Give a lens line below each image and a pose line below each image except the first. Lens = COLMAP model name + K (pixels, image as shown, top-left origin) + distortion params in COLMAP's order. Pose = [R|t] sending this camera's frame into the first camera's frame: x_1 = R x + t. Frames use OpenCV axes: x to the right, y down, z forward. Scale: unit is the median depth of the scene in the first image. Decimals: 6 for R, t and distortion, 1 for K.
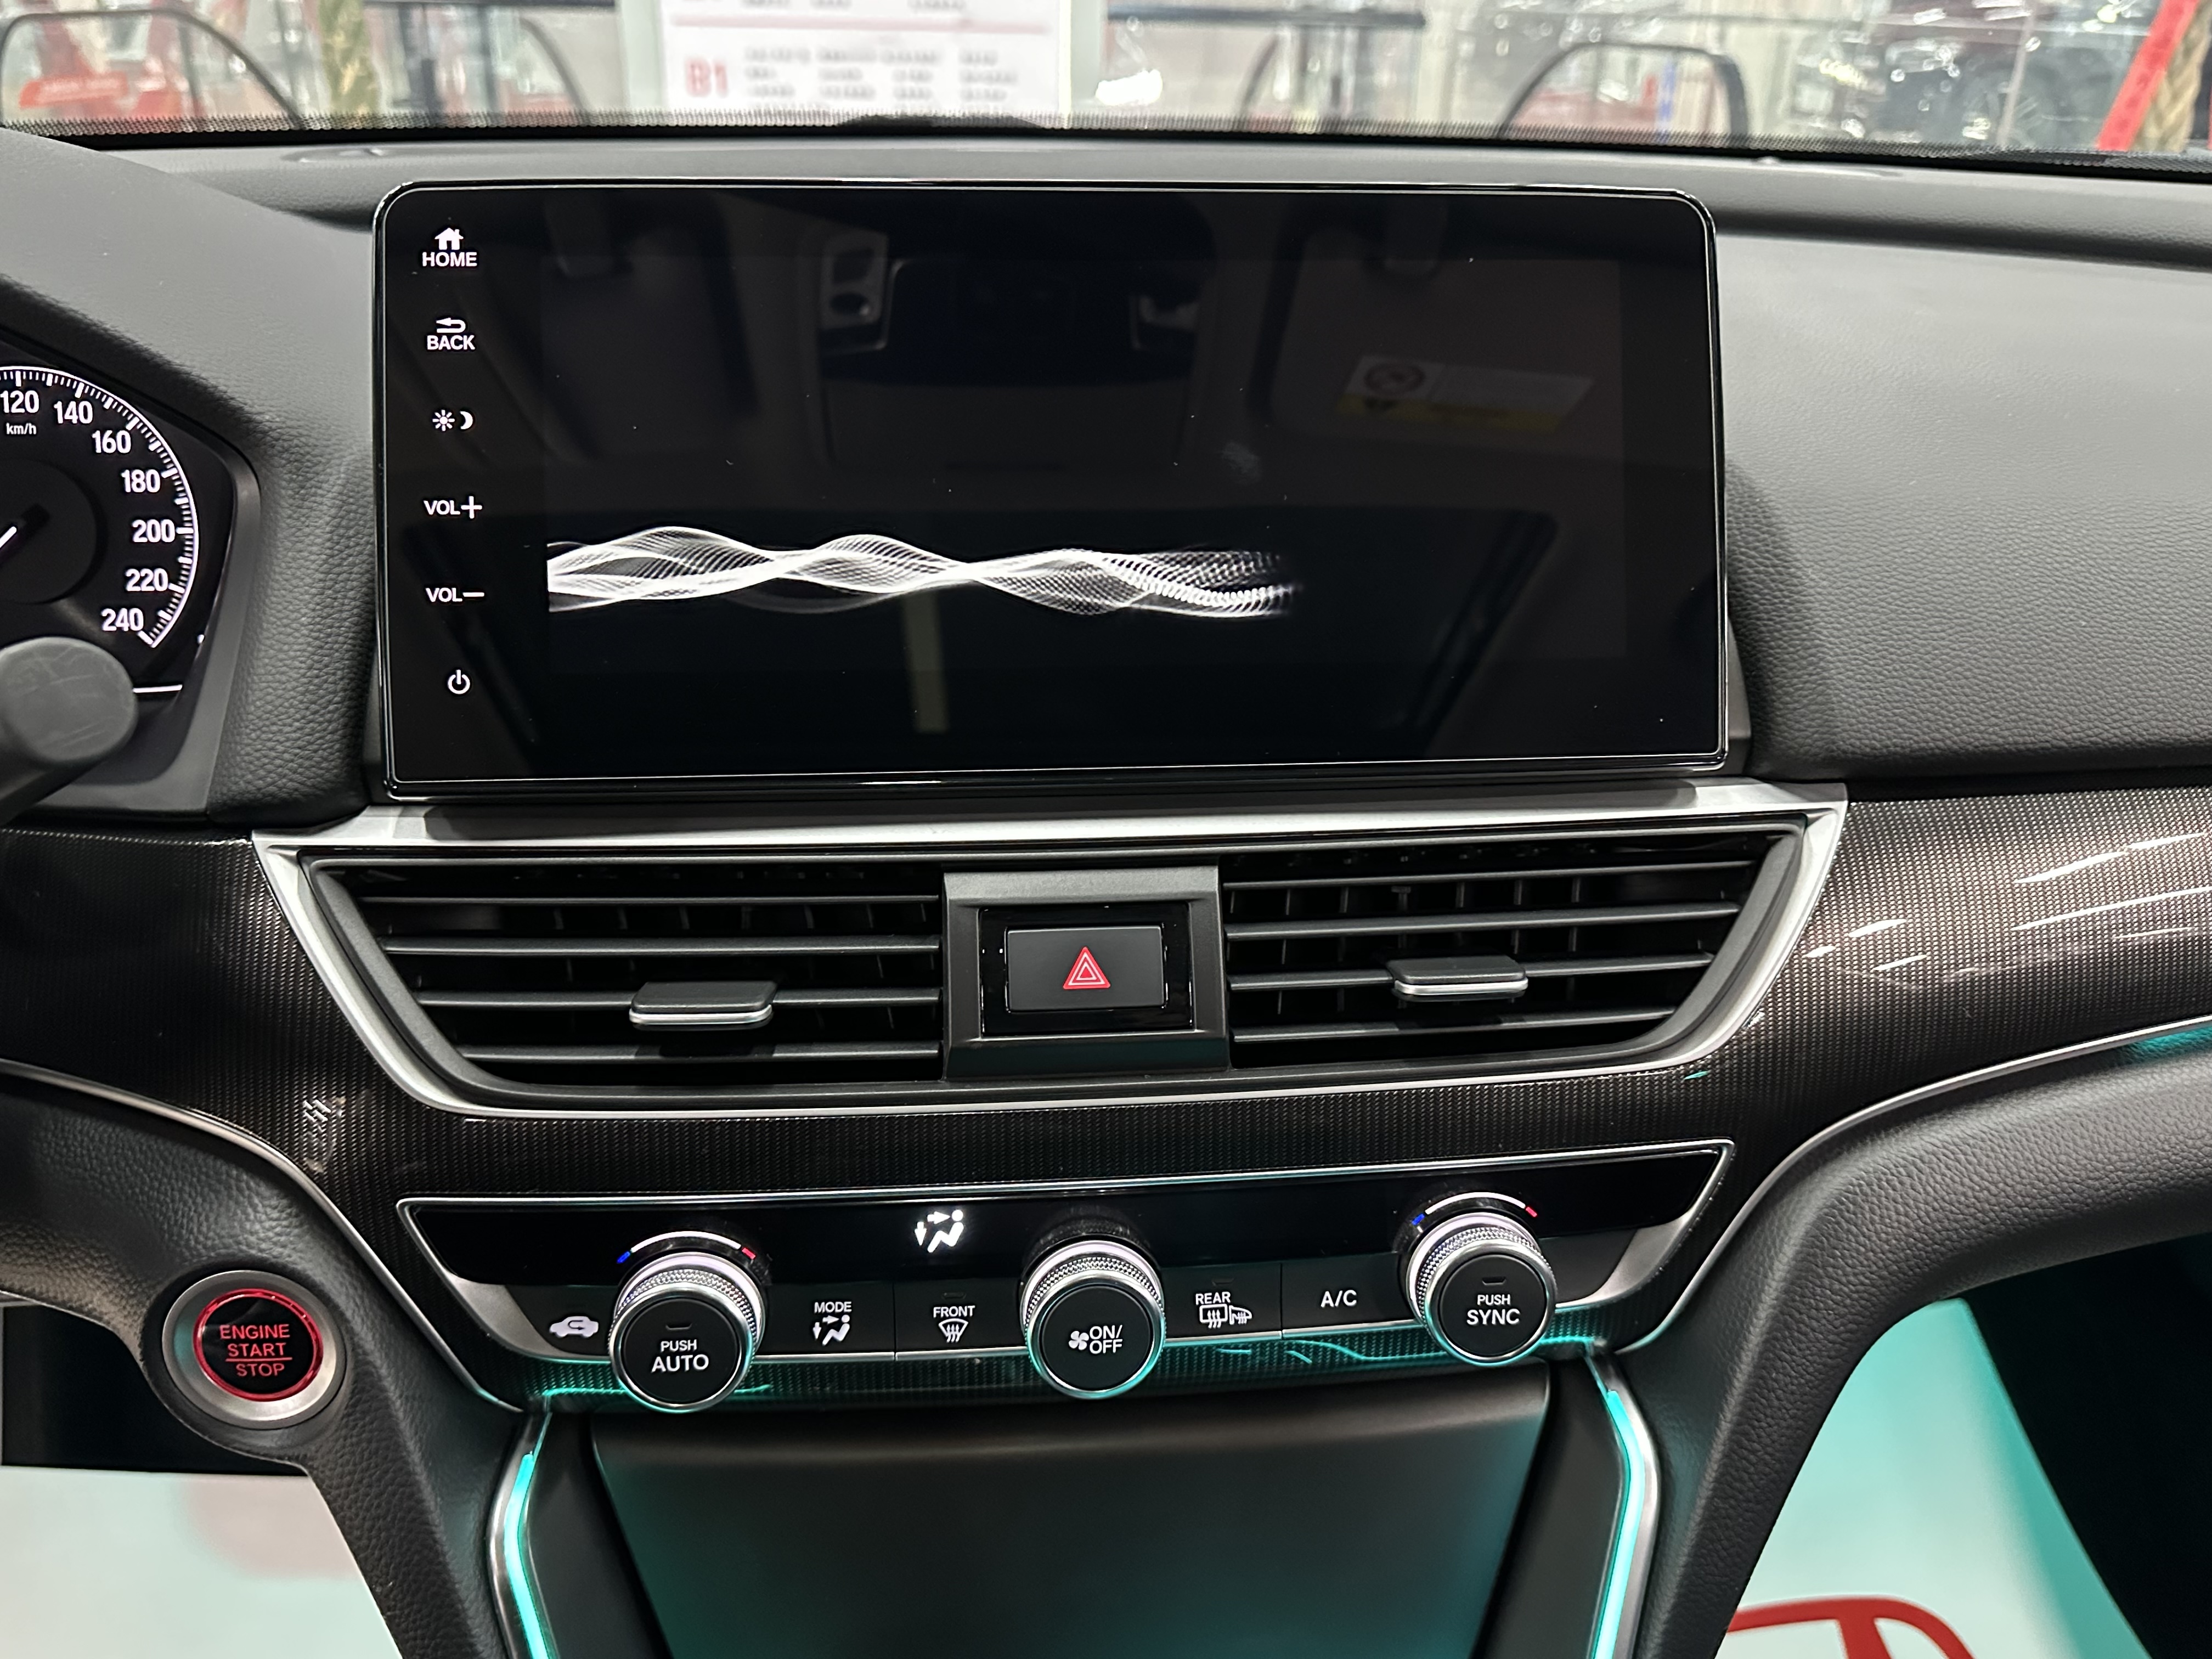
lens RADIAL K [[1652.7, 0, 1106.0], [0, 1652.7, 829.5], [0, 0, 1]] dist [0.093836, -0.122724]
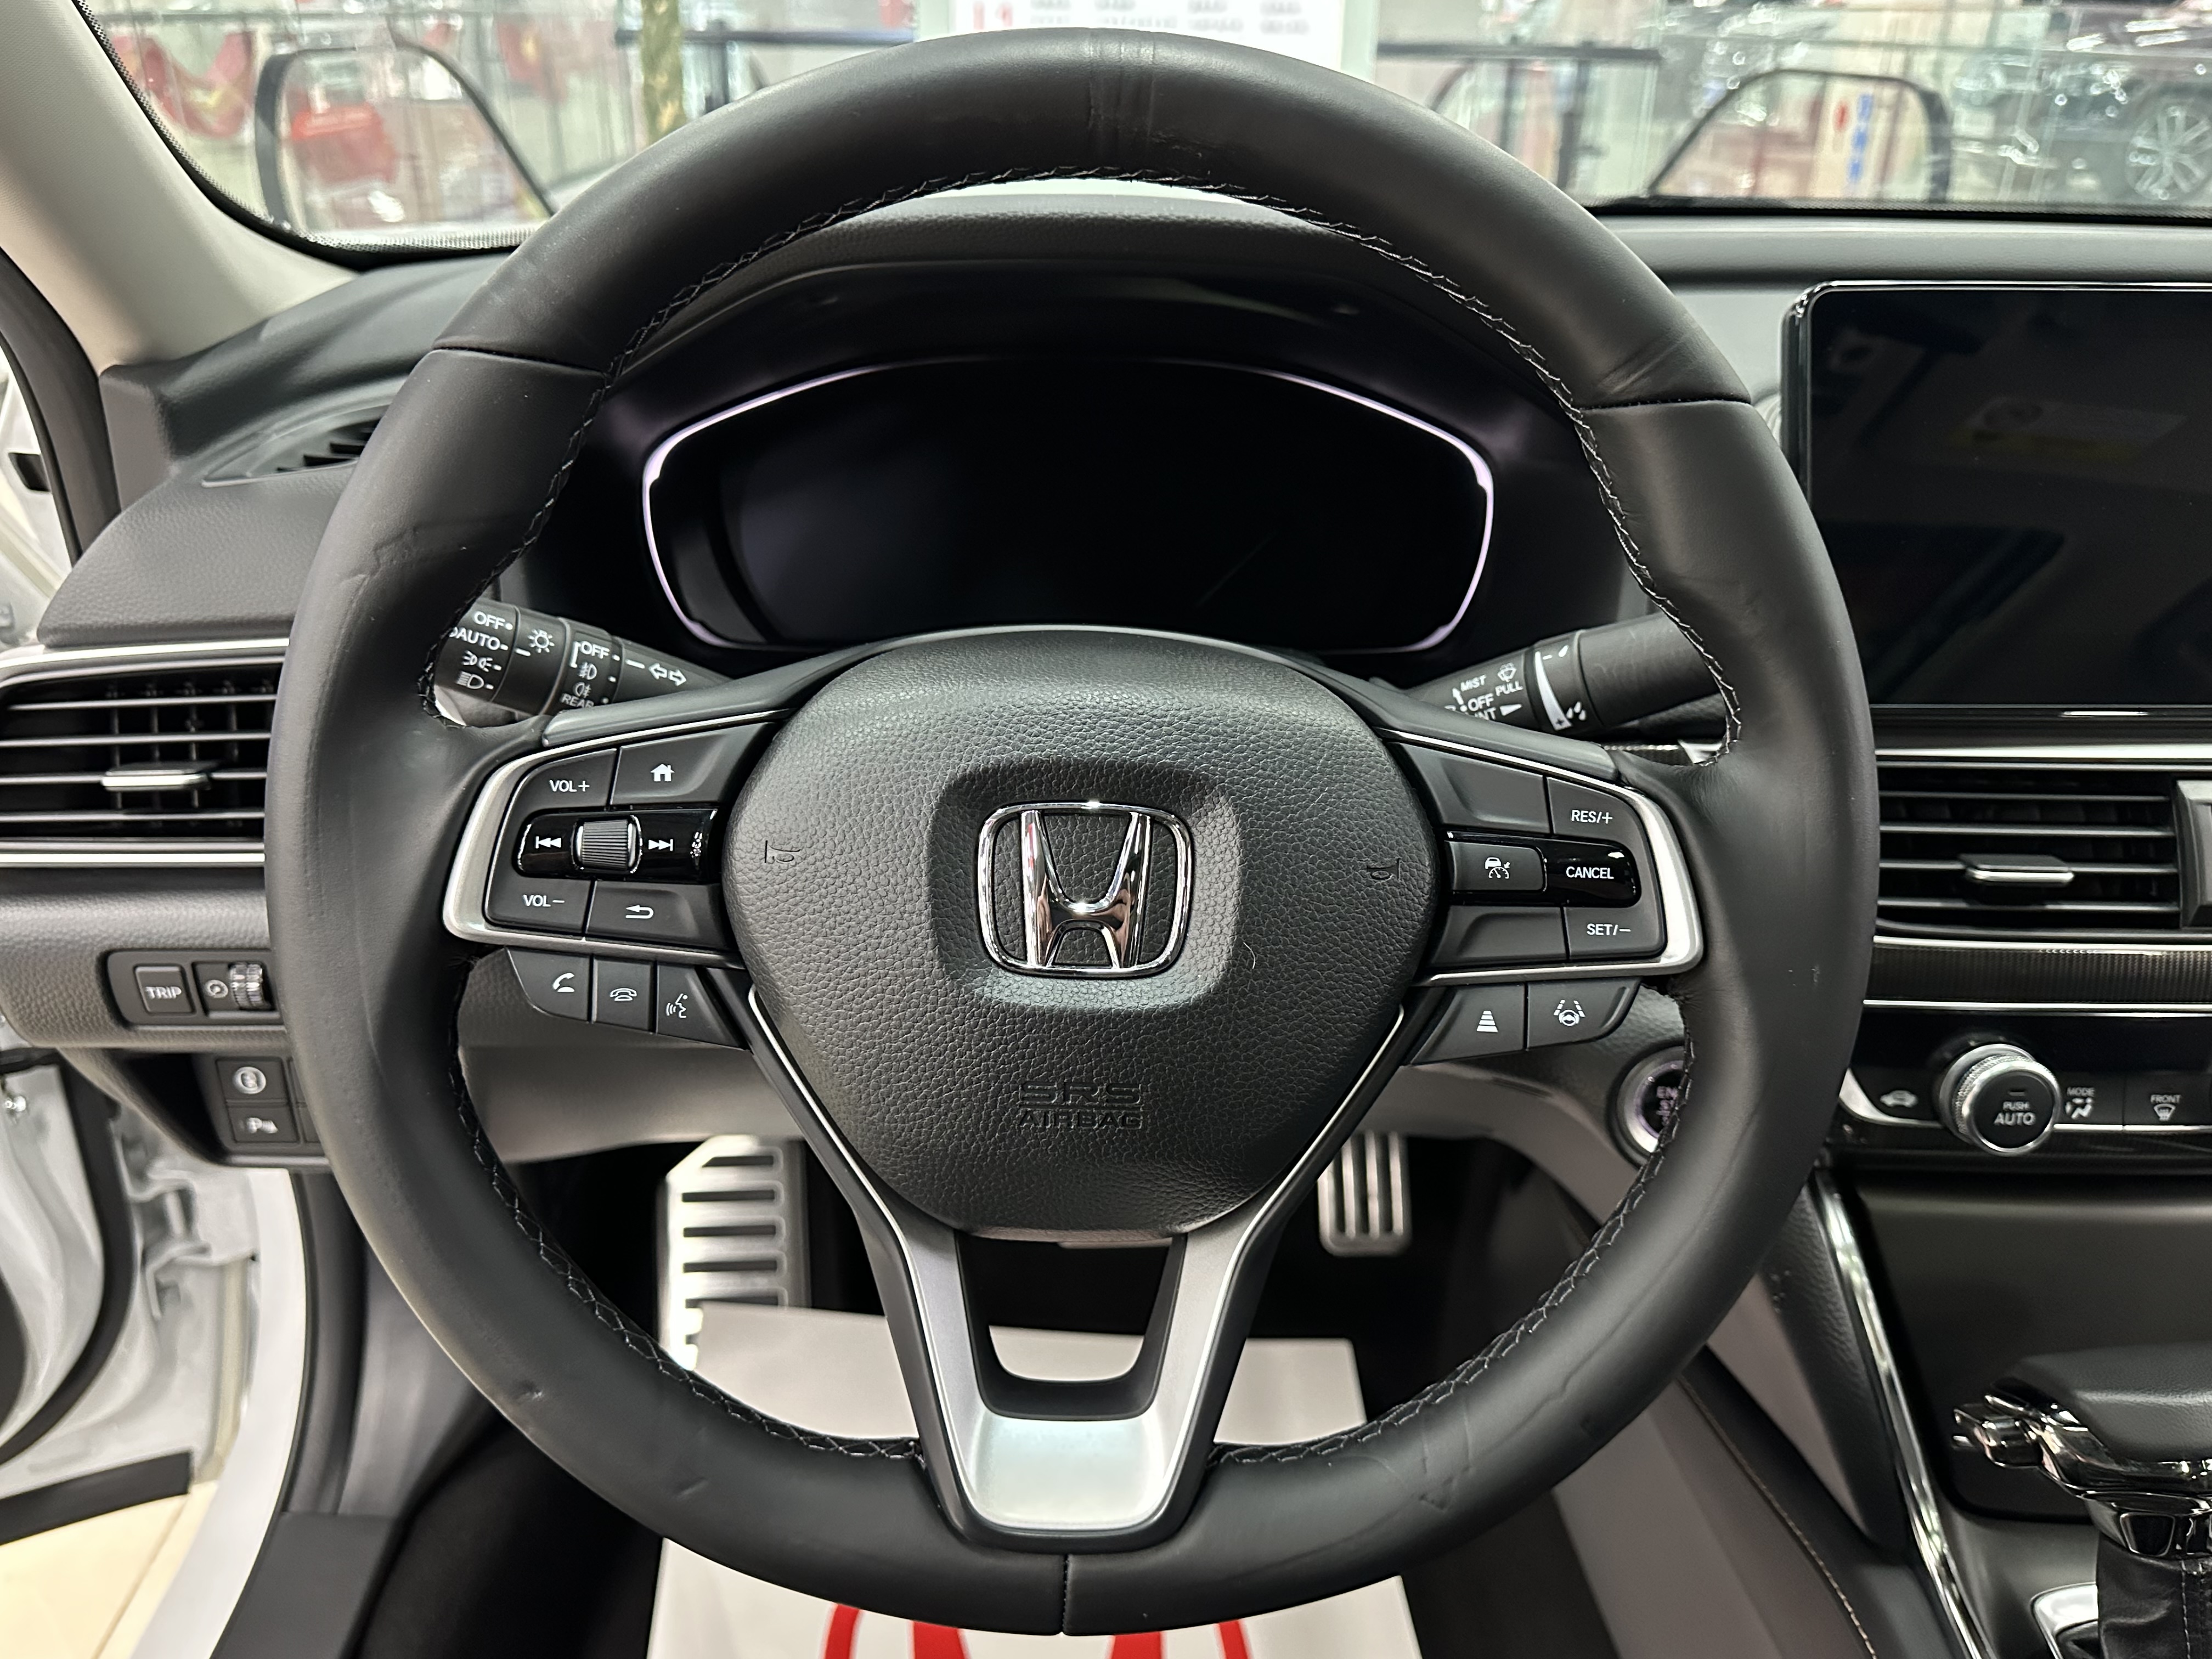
lens RADIAL K [[1652.7, 0, 1106.0], [0, 1652.7, 829.5], [0, 0, 1]] dist [0.093836, -0.122724]
pose [[0.998192, 0.019621, -0.056811, -0.899016], [-0.020312, 0.999726, -0.011602, 0.099535], [0.056568, 0.012735, 0.998318, -0.452010]]
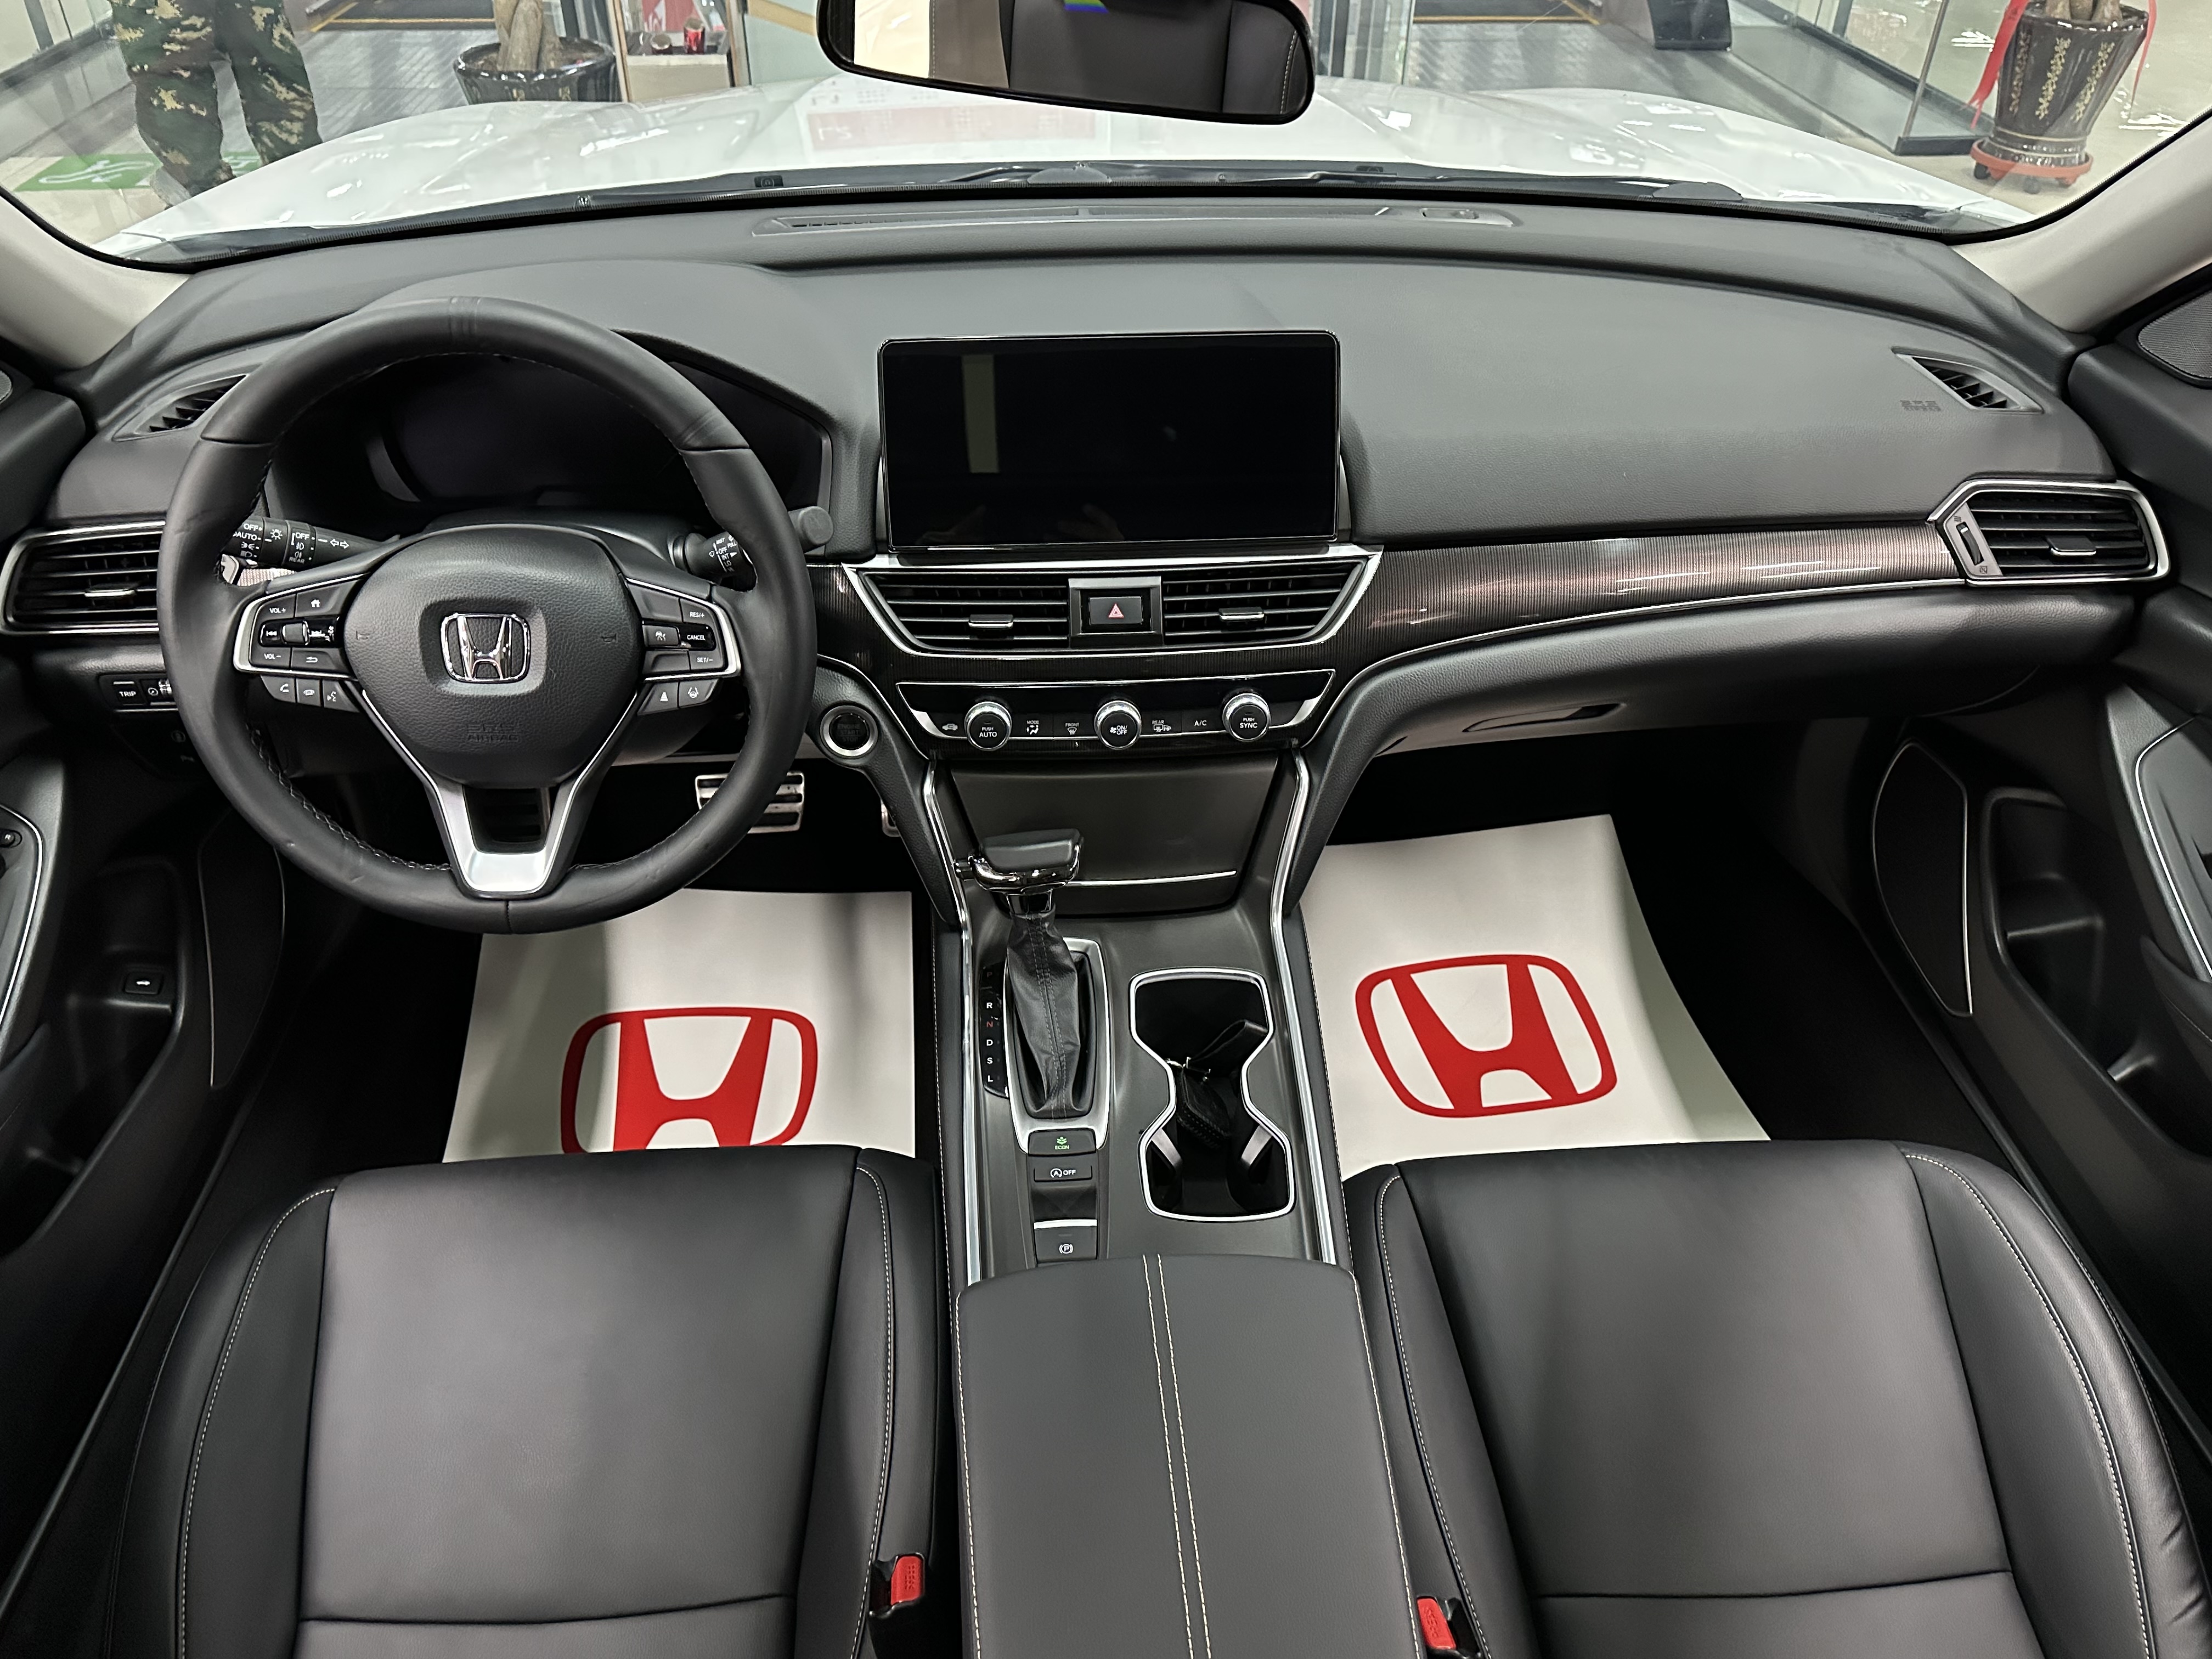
lens RADIAL K [[1652.7, 0, 1106.0], [0, 1652.7, 829.5], [0, 0, 1]] dist [0.093836, -0.122724]
pose [[0.999261, 0.007685, -0.037649, 0.084966], [-0.000747, 0.983498, 0.180915, -0.068013], [0.038418, -0.180754, 0.982778, -2.001594]]
